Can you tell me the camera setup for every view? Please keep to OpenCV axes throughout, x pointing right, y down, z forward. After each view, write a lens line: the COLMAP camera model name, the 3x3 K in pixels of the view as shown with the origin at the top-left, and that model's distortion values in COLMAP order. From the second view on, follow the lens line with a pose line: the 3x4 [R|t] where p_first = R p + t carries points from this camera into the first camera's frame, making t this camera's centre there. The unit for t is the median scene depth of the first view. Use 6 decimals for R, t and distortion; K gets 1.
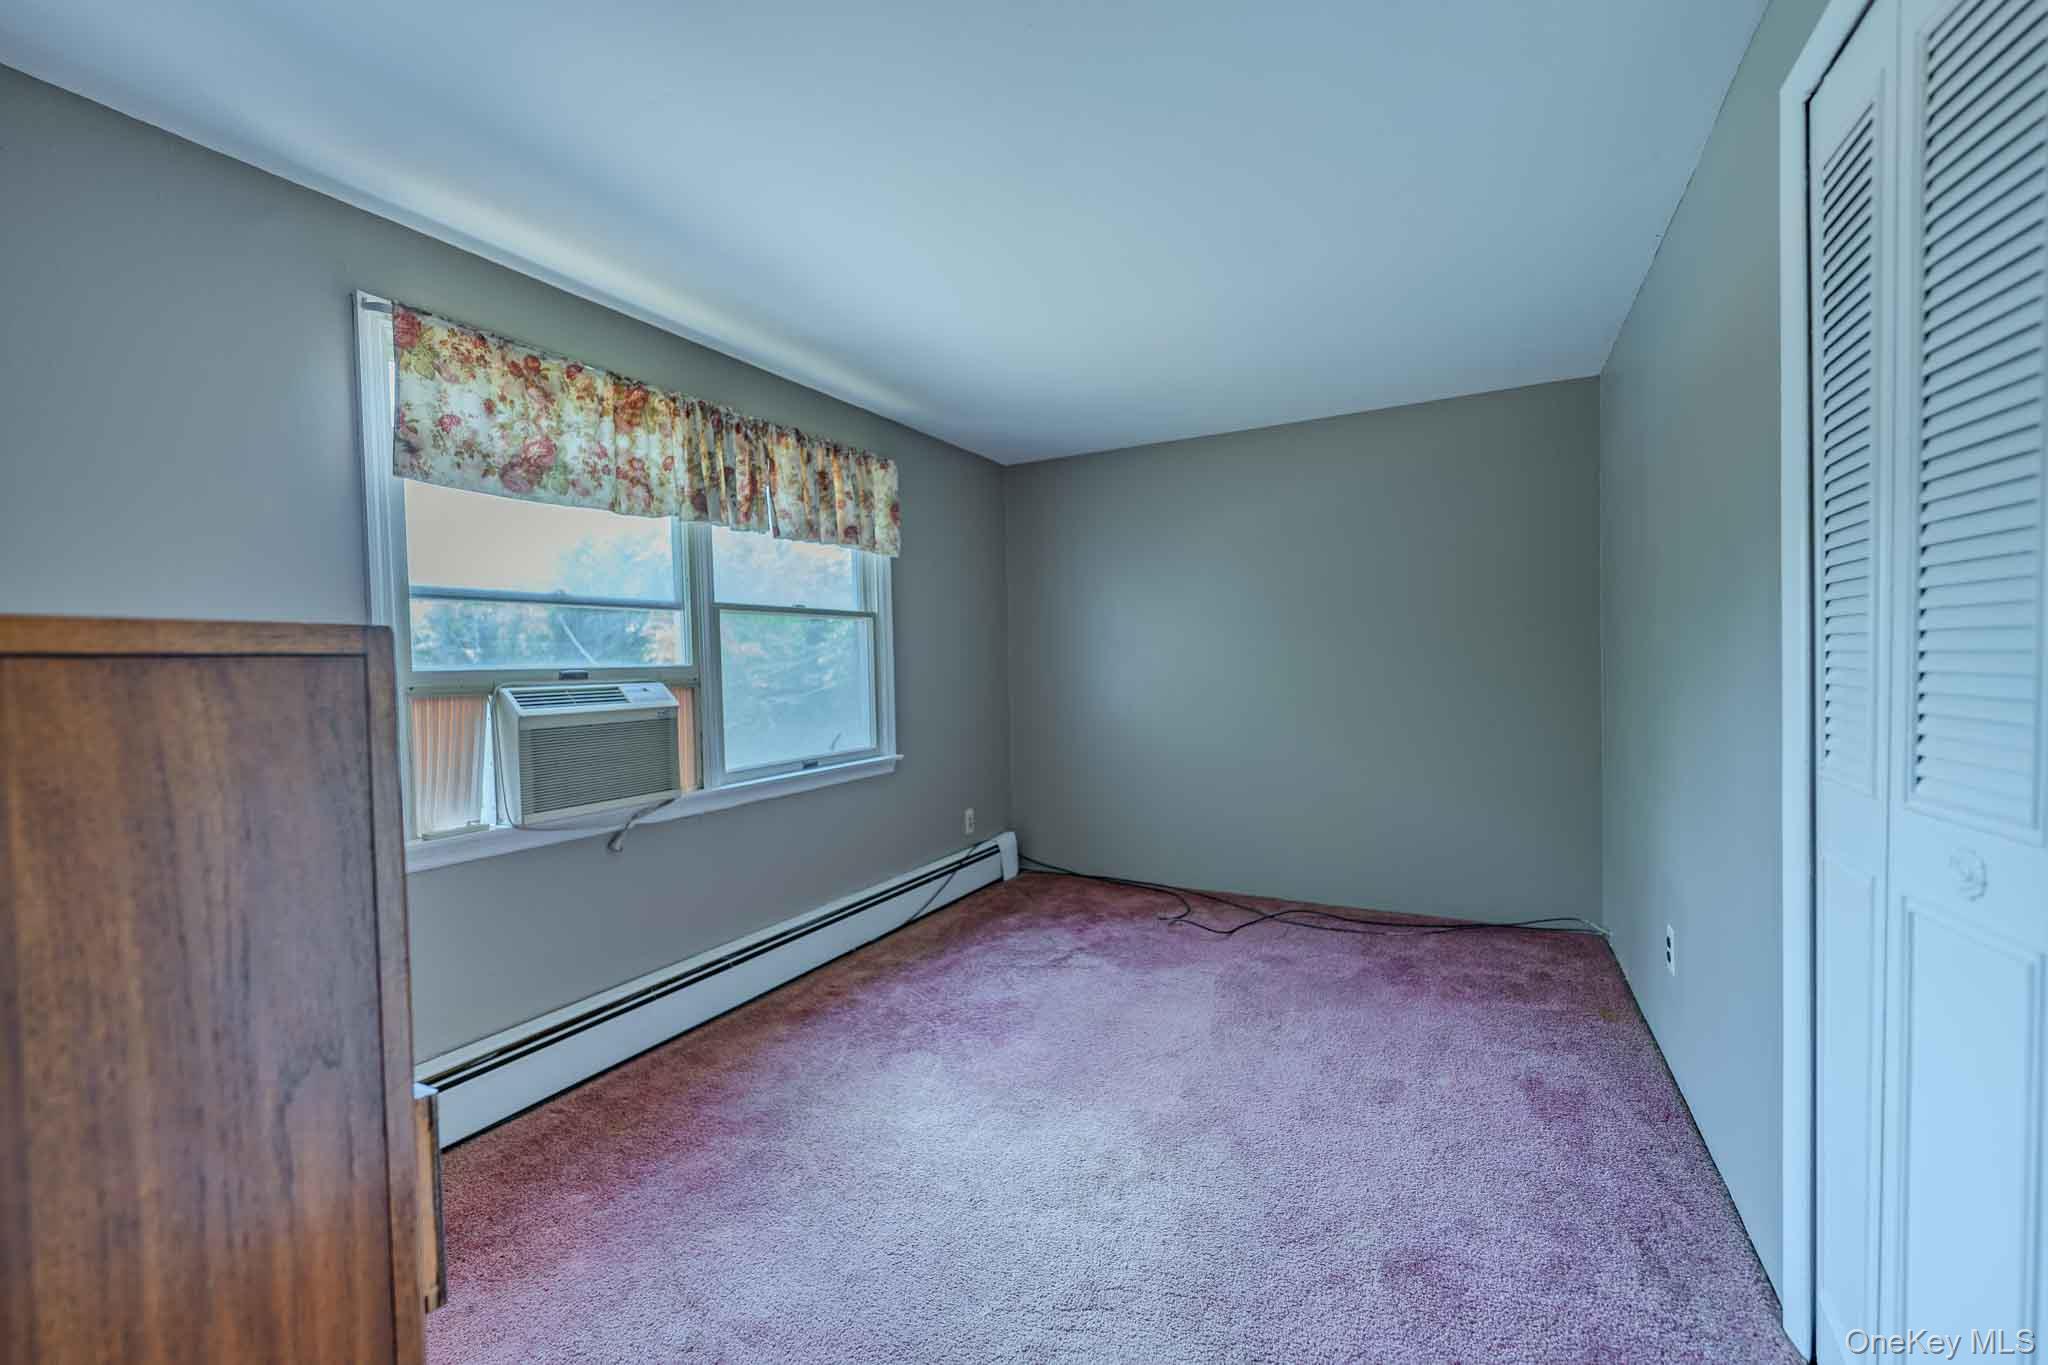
lens RADIAL K [[828.2, 0, 1024.0], [0, 828.2, 682.5], [0, 0, 1]] dist [-0.000017, 0.000012]
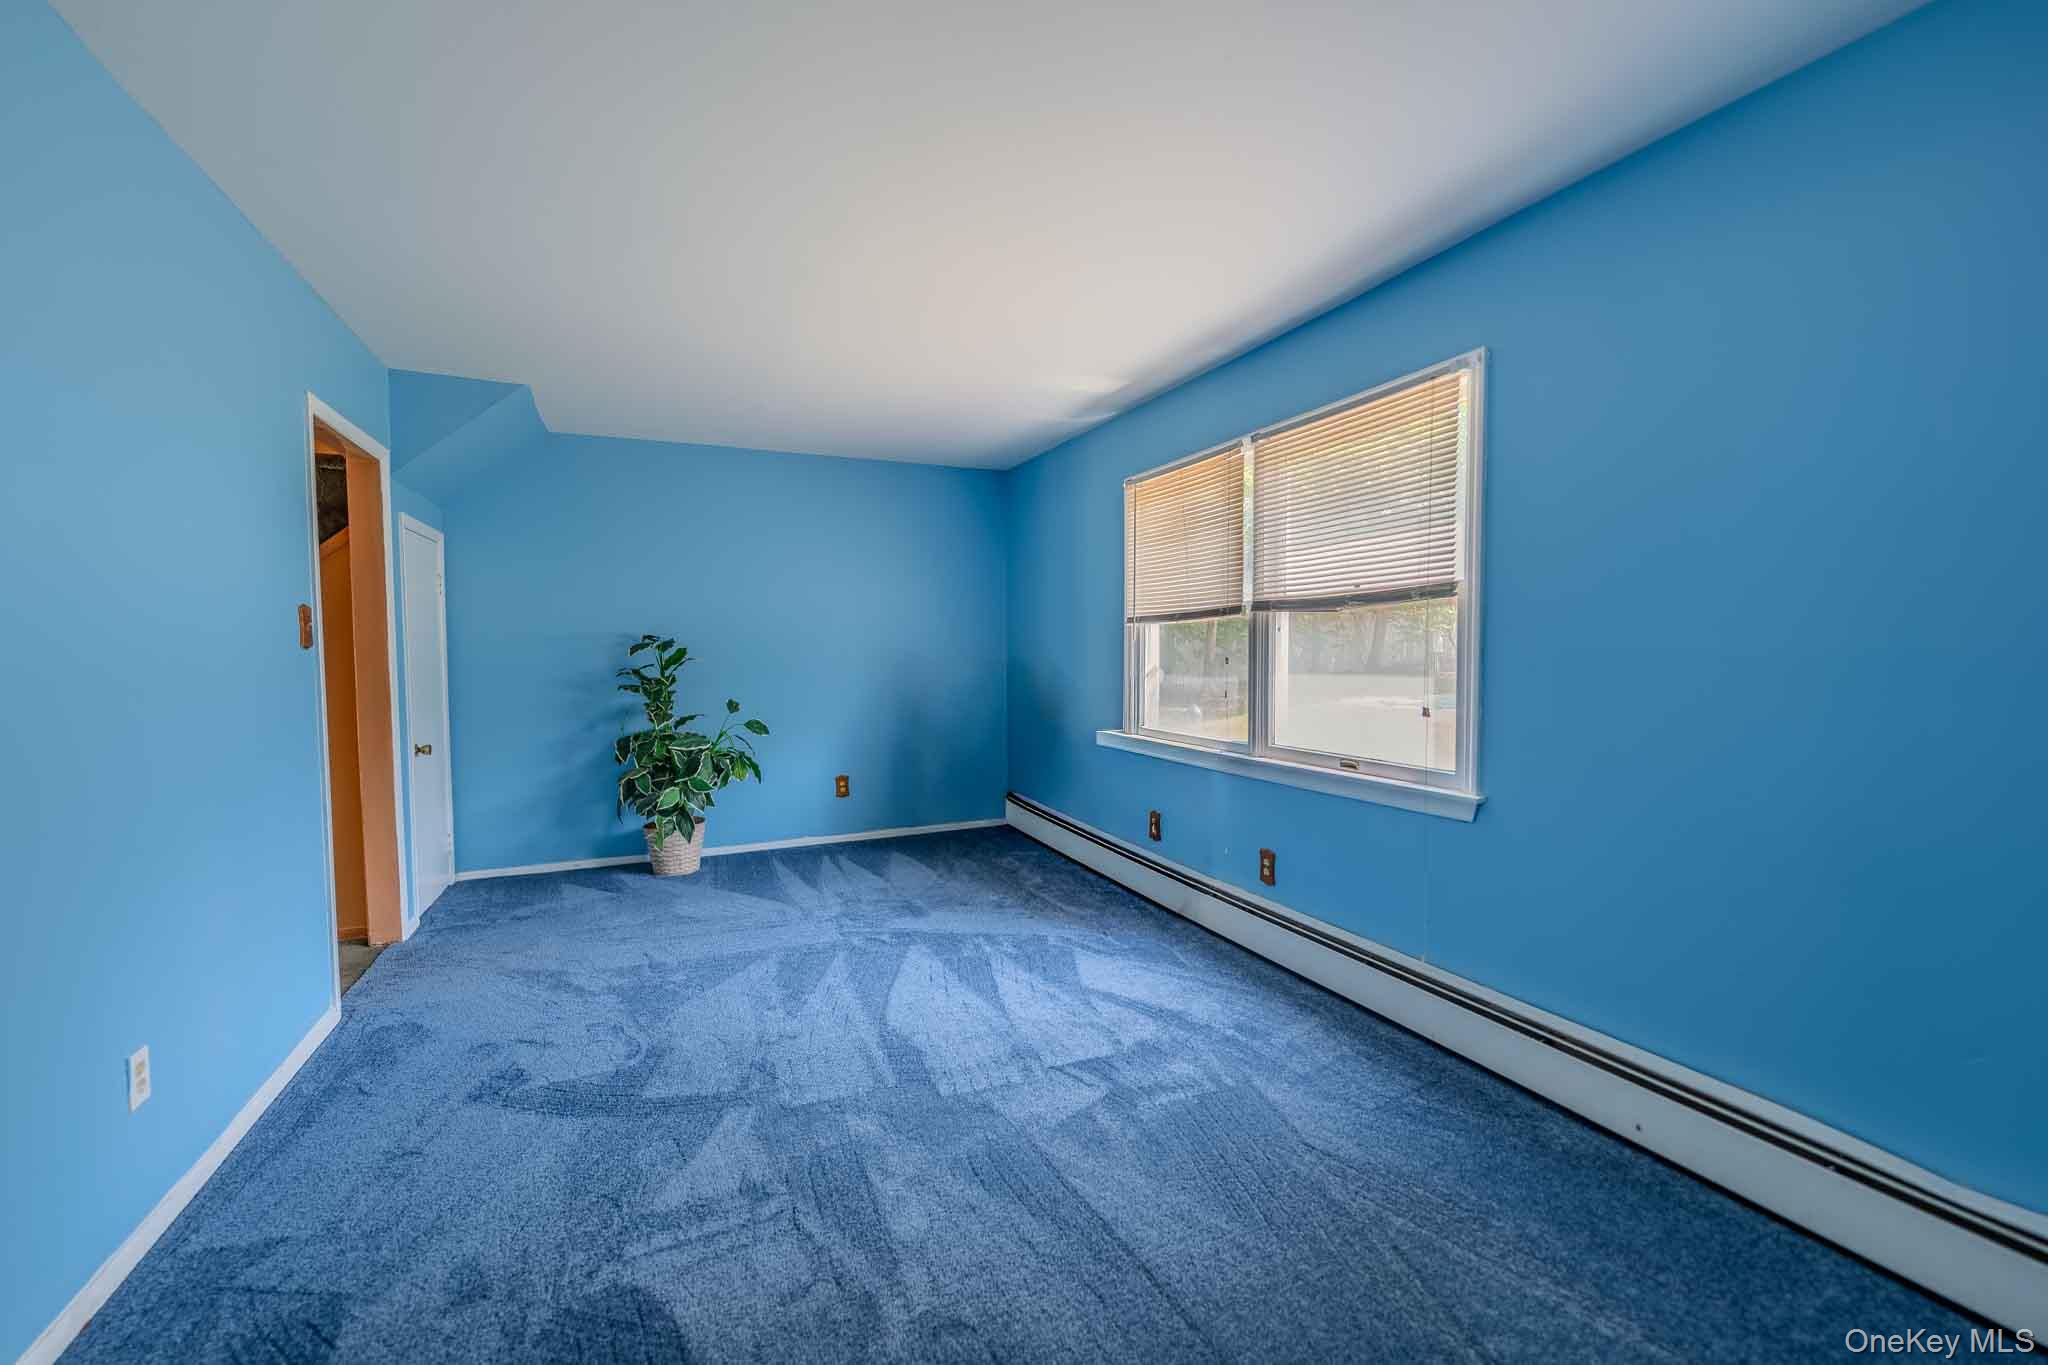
lens RADIAL K [[828.2, 0, 1024.0], [0, 828.2, 682.5], [0, 0, 1]] dist [-0.000017, 0.000012]
pose [[-0.619175, 0.036249, -0.784416, 0.613681], [-0.022338, 0.997717, 0.063738, -0.032124], [0.784935, 0.056987, -0.616952, 1.232549]]
